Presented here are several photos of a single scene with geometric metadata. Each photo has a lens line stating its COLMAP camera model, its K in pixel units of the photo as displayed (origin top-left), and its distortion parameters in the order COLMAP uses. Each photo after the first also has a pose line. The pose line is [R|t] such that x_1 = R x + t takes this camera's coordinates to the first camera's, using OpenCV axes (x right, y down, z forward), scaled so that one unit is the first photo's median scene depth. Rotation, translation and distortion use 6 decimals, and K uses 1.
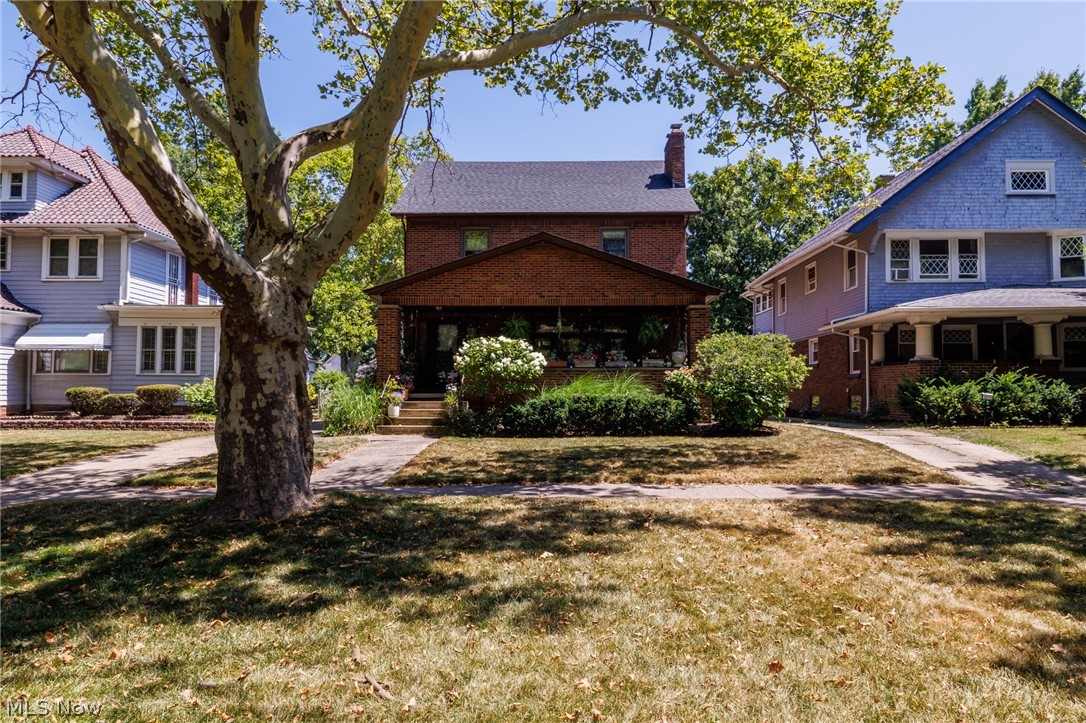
lens RADIAL K [[700.1, 0, 540.1], [0, 700.1, 366.6], [0, 0, 1]] dist [0.024483, -0.005597]
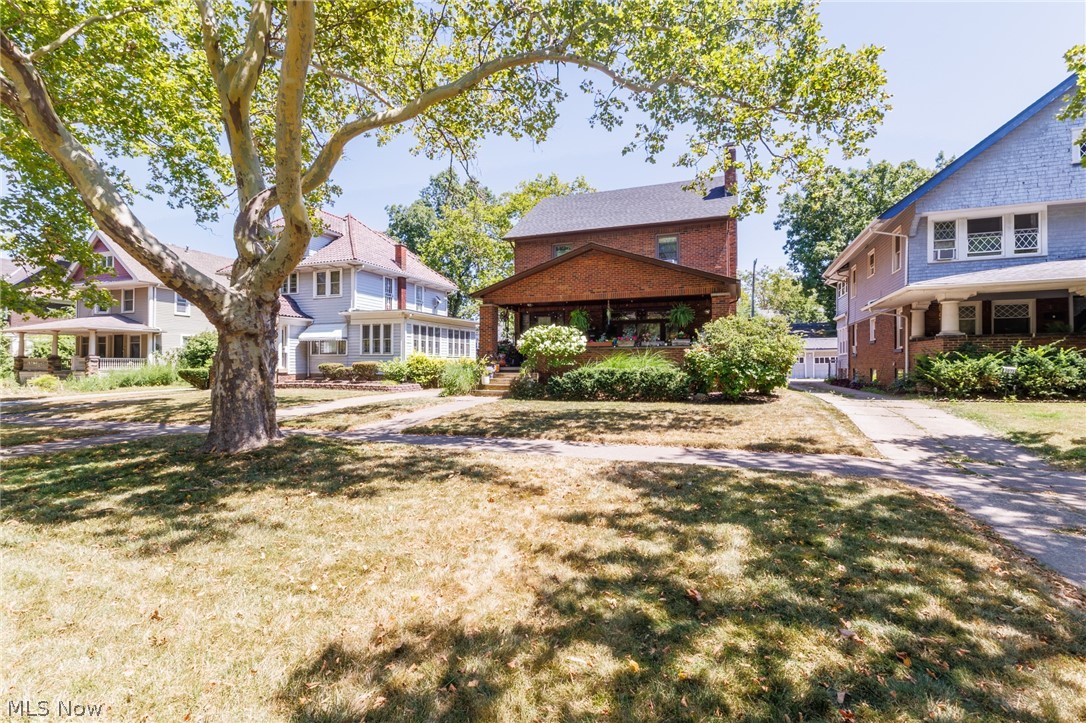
lens RADIAL K [[501.2, 0, 538.9], [0, 501.2, 362.2], [0, 0, 1]] dist [0.005648, 0.004173]
pose [[0.940146, -0.003394, -0.340755, 0.225966], [0.013889, 0.999501, 0.028365, 0.001007], [0.340489, -0.031400, 0.939724, 0.088019]]
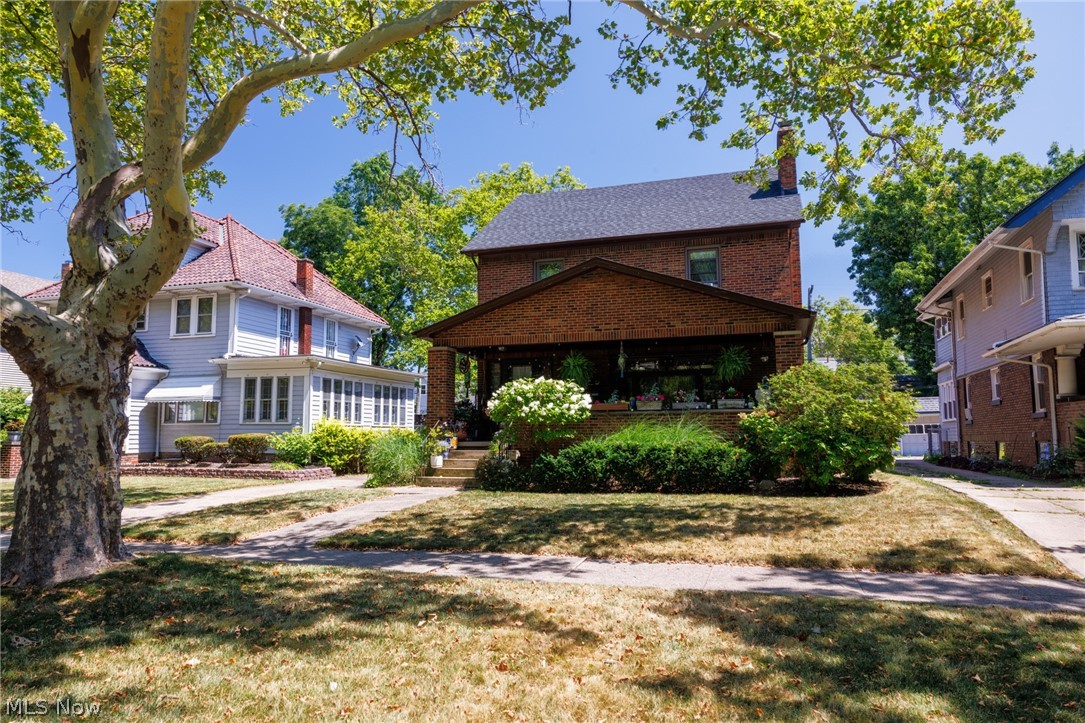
lens RADIAL K [[731.8, 0, 537.5], [0, 731.8, 365.1], [0, 0, 1]] dist [-0.003175, -0.001366]
pose [[0.957369, -0.033792, -0.286884, 0.191791], [0.015944, 0.997802, -0.064325, 0.001560], [0.288427, 0.057008, 0.955803, 0.103776]]
